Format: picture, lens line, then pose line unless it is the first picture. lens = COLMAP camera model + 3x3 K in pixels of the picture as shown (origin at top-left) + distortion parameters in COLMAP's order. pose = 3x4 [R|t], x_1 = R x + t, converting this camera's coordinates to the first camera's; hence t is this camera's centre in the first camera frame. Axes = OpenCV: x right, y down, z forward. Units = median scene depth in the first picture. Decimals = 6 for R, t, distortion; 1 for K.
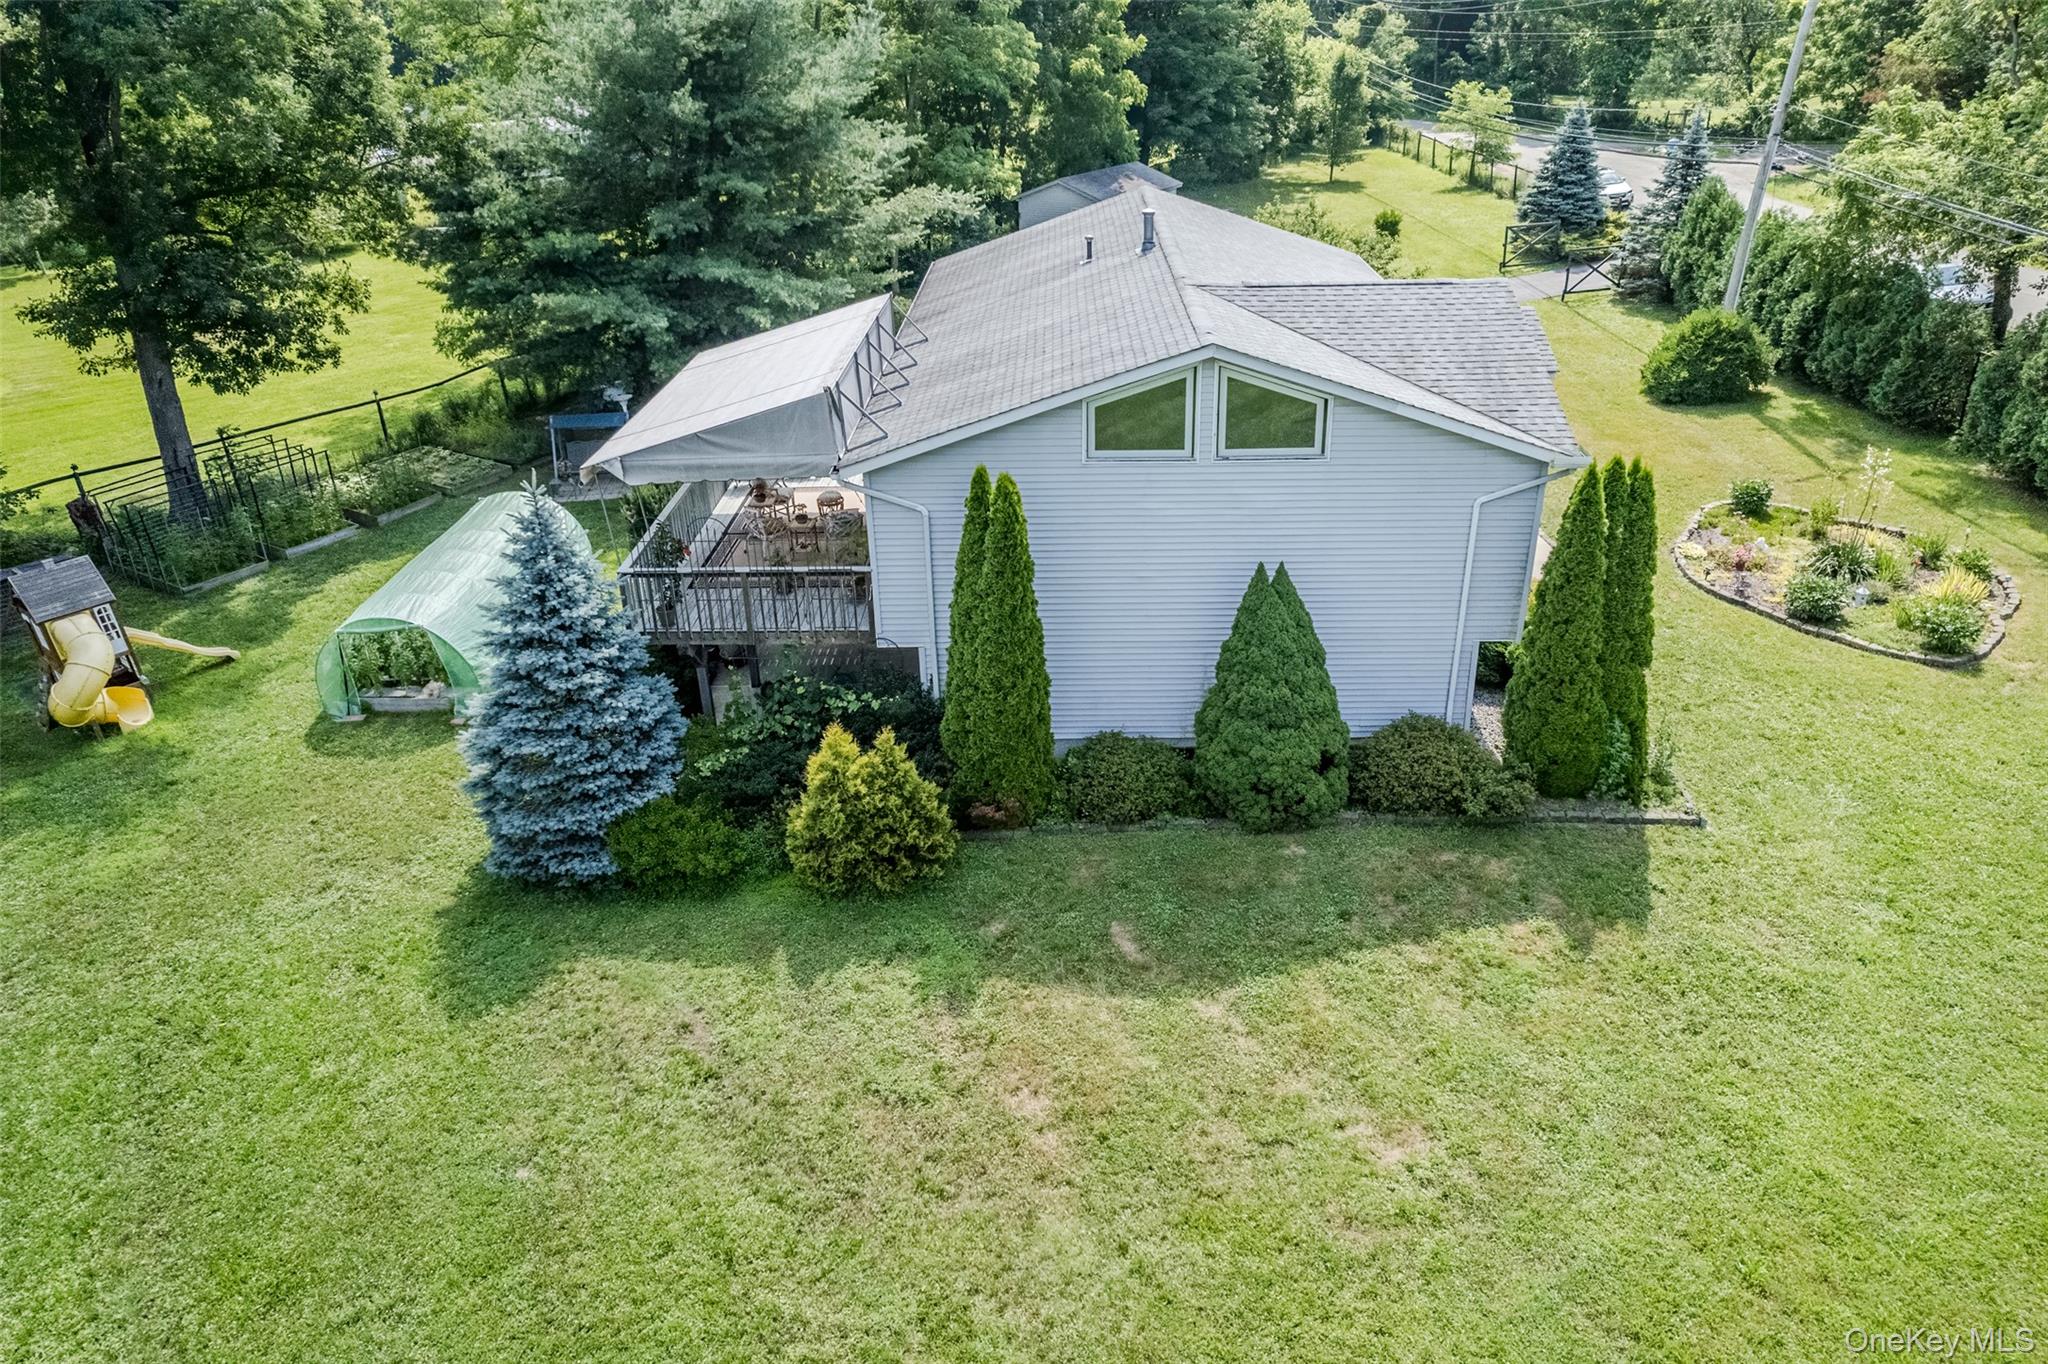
lens RADIAL K [[1340.7, 0, 1014.6], [0, 1340.7, 719.3], [0, 0, 1]] dist [-0.060550, 0.050474]
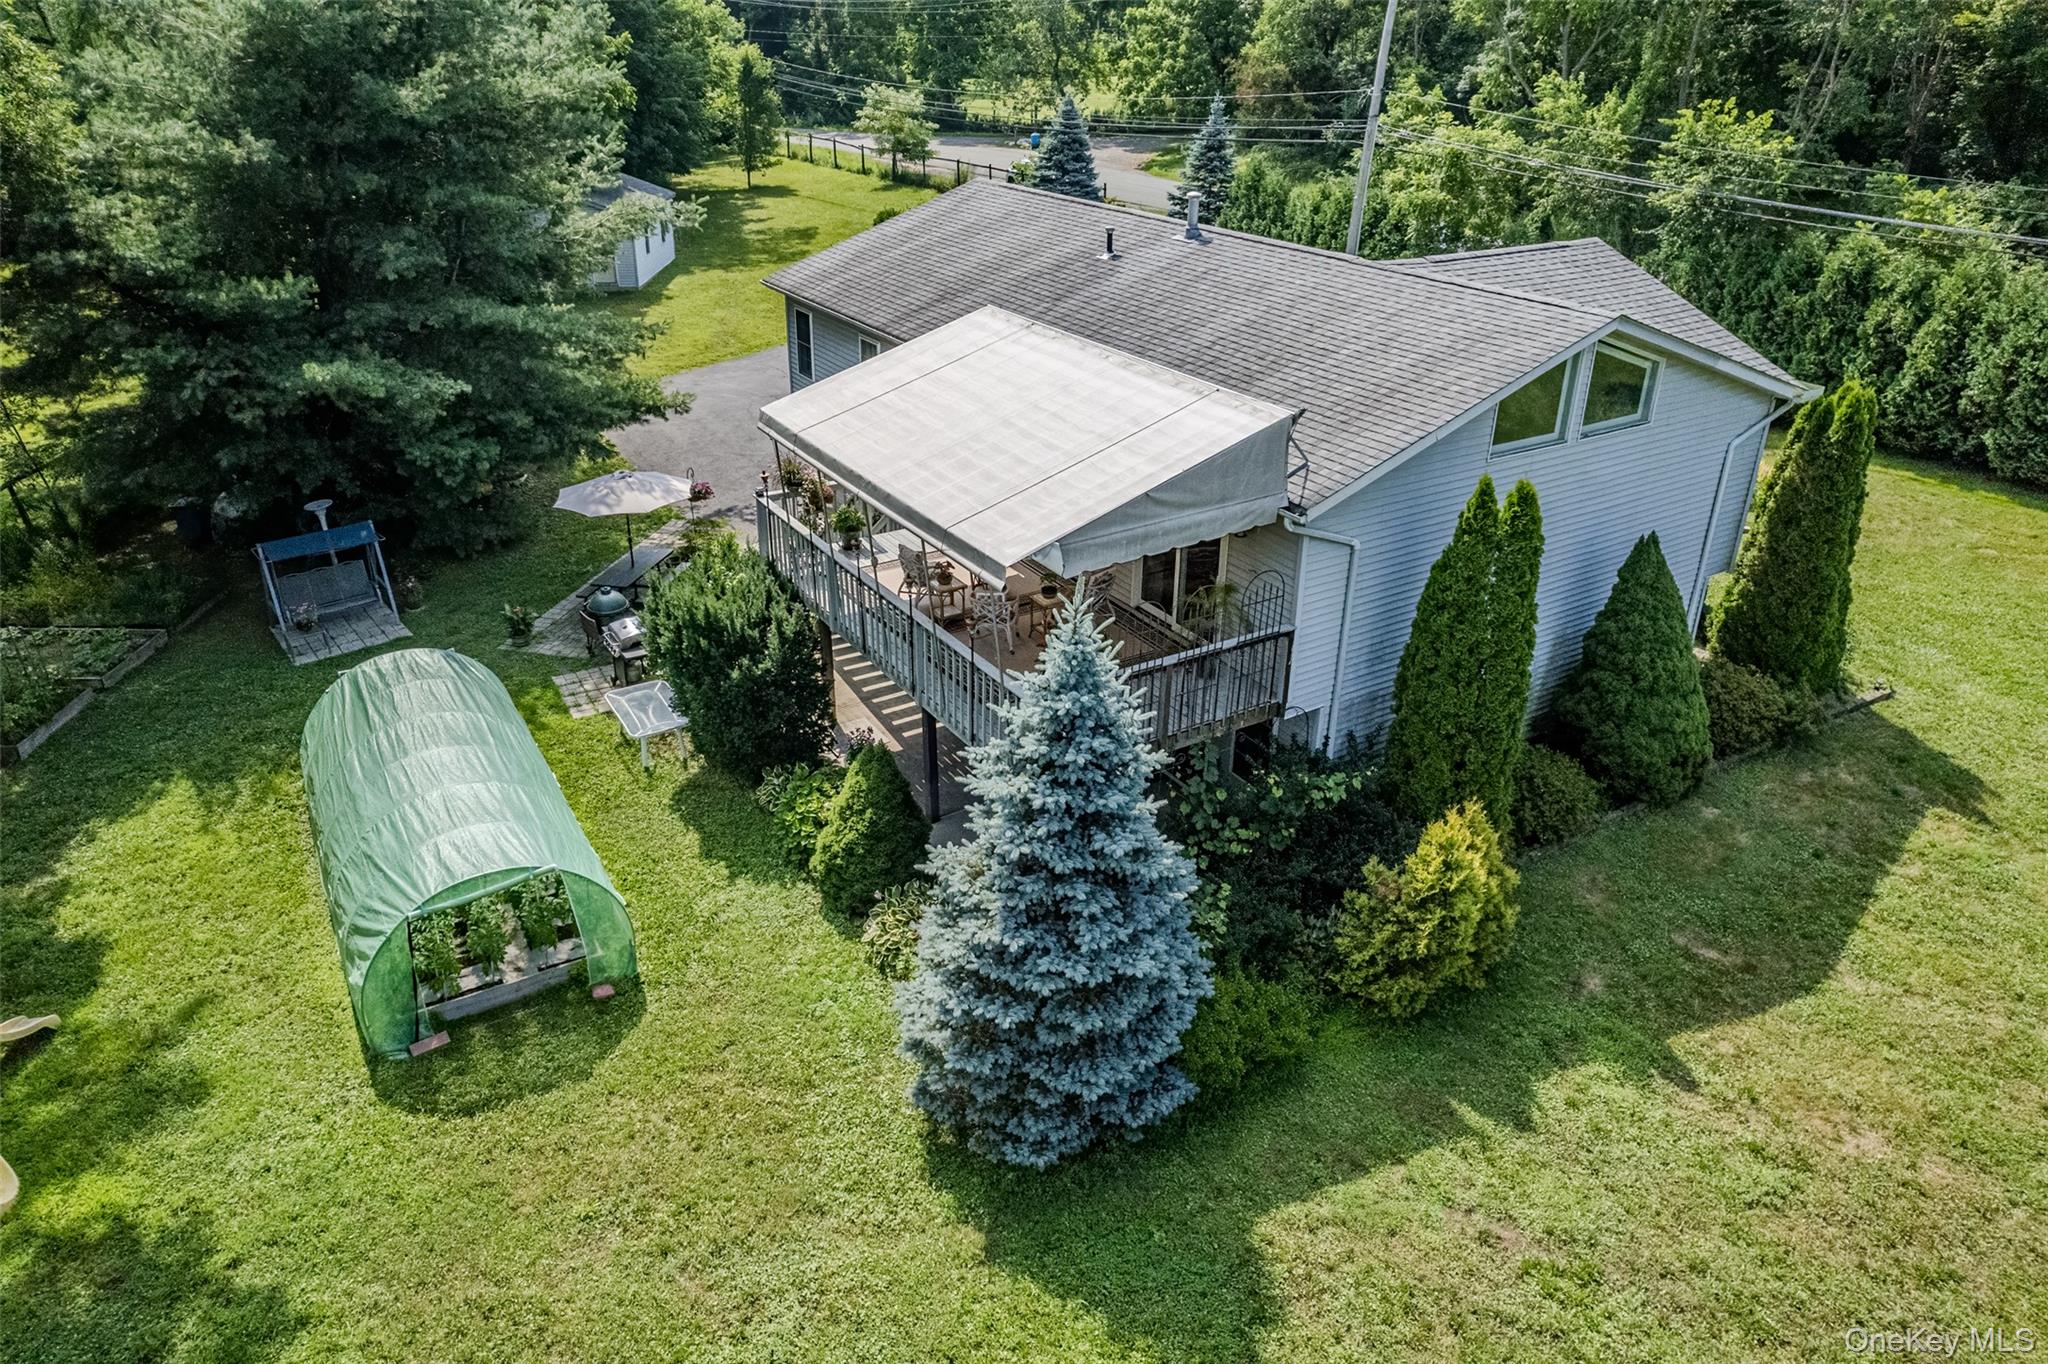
lens RADIAL K [[1340.7, 0, 1014.6], [0, 1340.7, 719.3], [0, 0, 1]] dist [-0.060550, 0.050474]
pose [[0.832773, -0.237316, 0.500170, -0.652516], [0.242907, 0.968484, 0.055083, -0.139755], [-0.497479, 0.075623, 0.864173, 0.372515]]
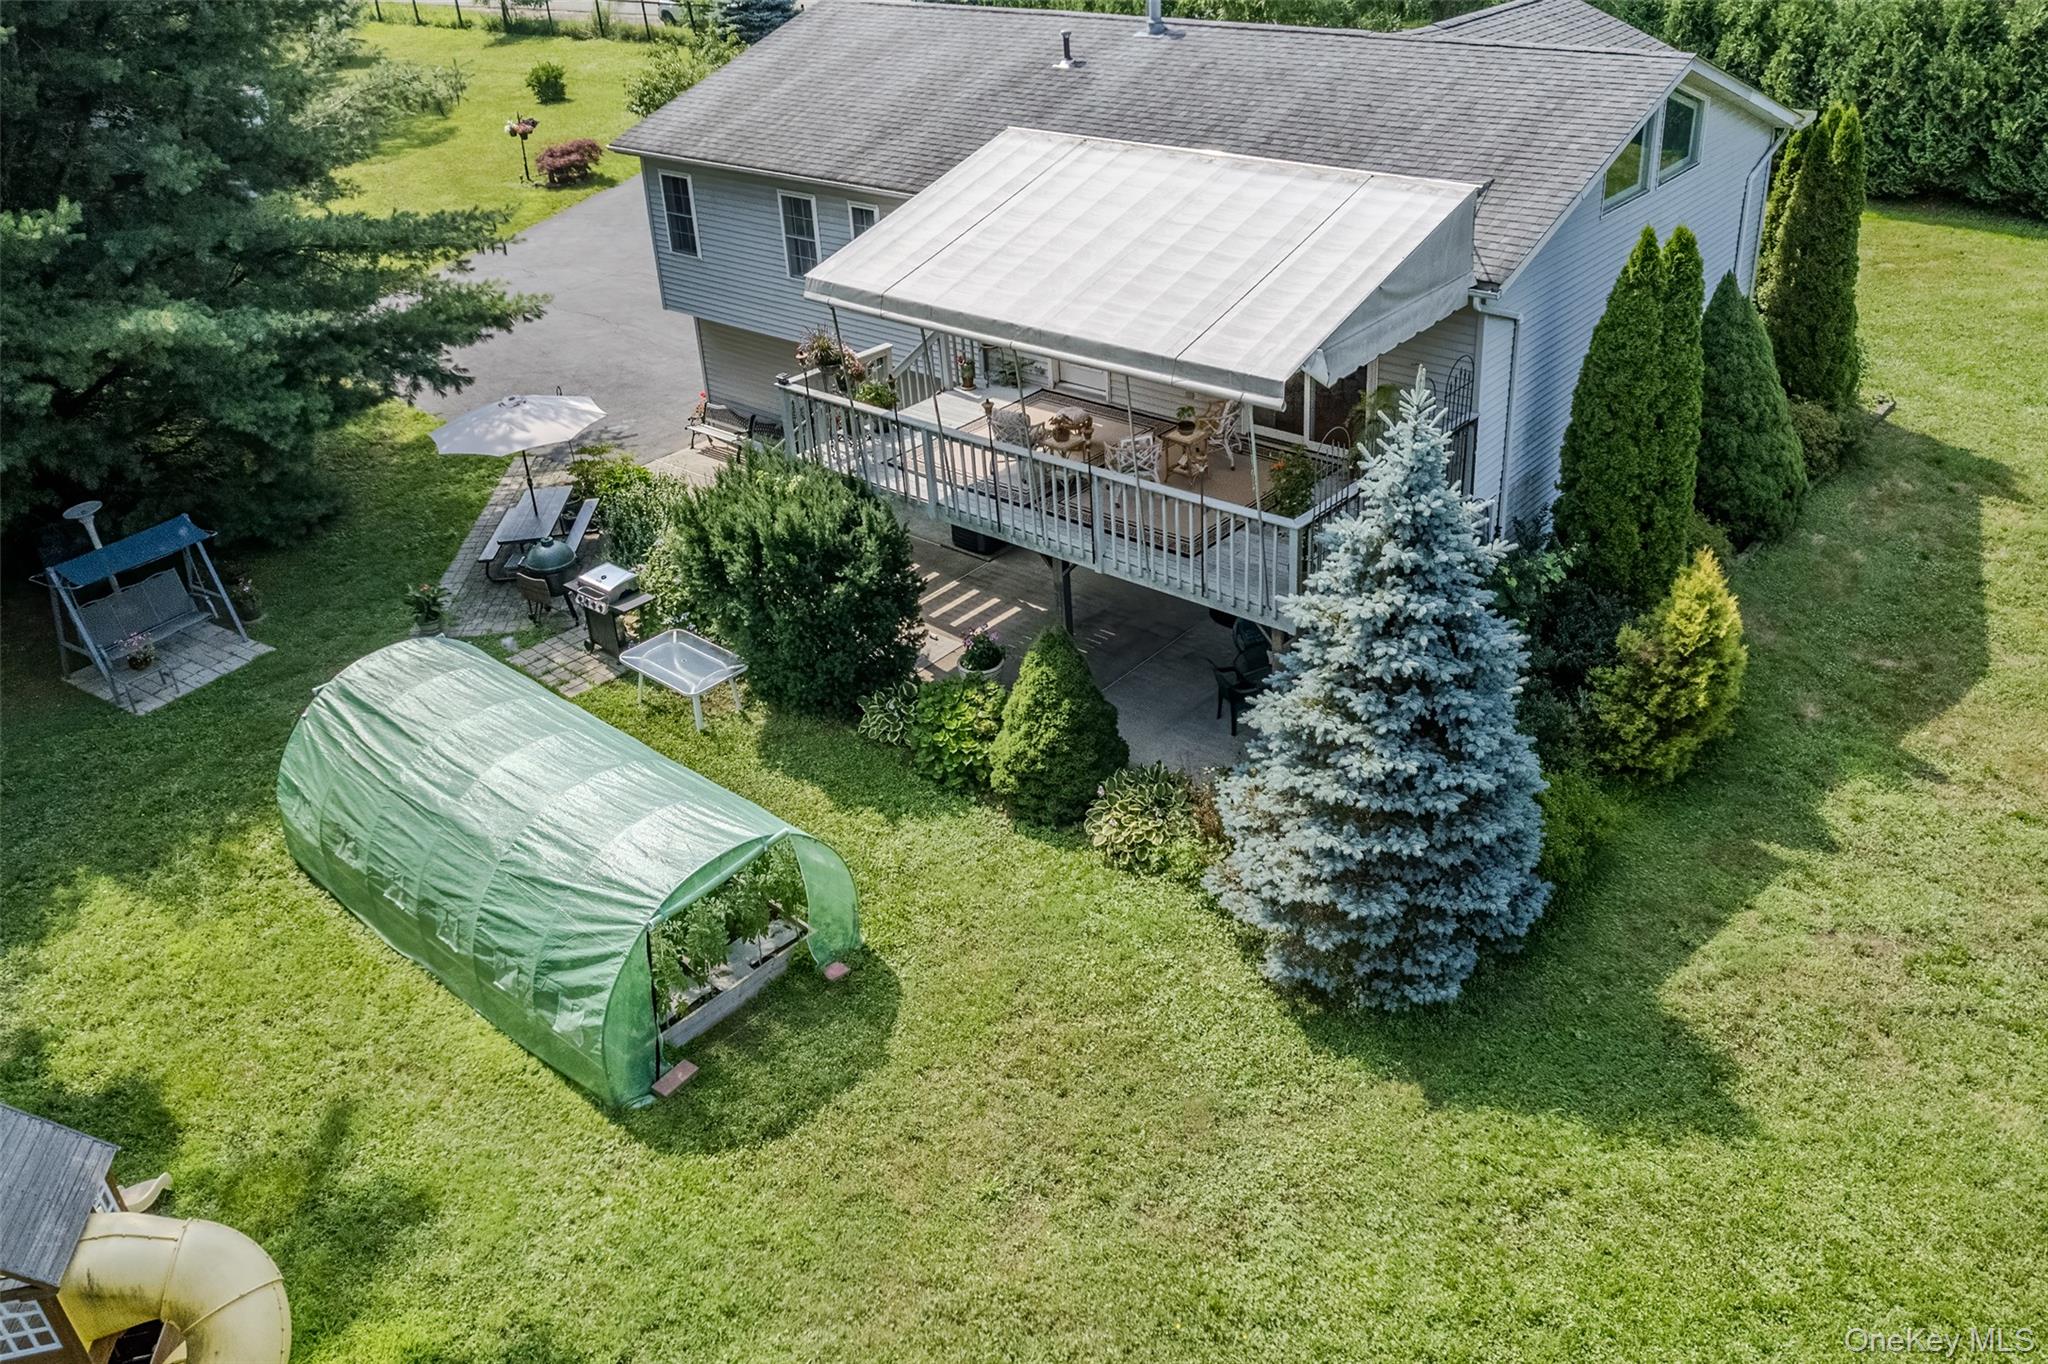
lens RADIAL K [[1607.2, 0, 1024.0], [0, 1607.2, 682.0], [0, 0, 1]] dist [-0.037476, 0.002991]
pose [[0.608876, -0.395820, 0.687457, -0.953243], [0.408694, 0.899275, 0.155801, -0.220646], [-0.679882, 0.186096, 0.709316, 0.534459]]
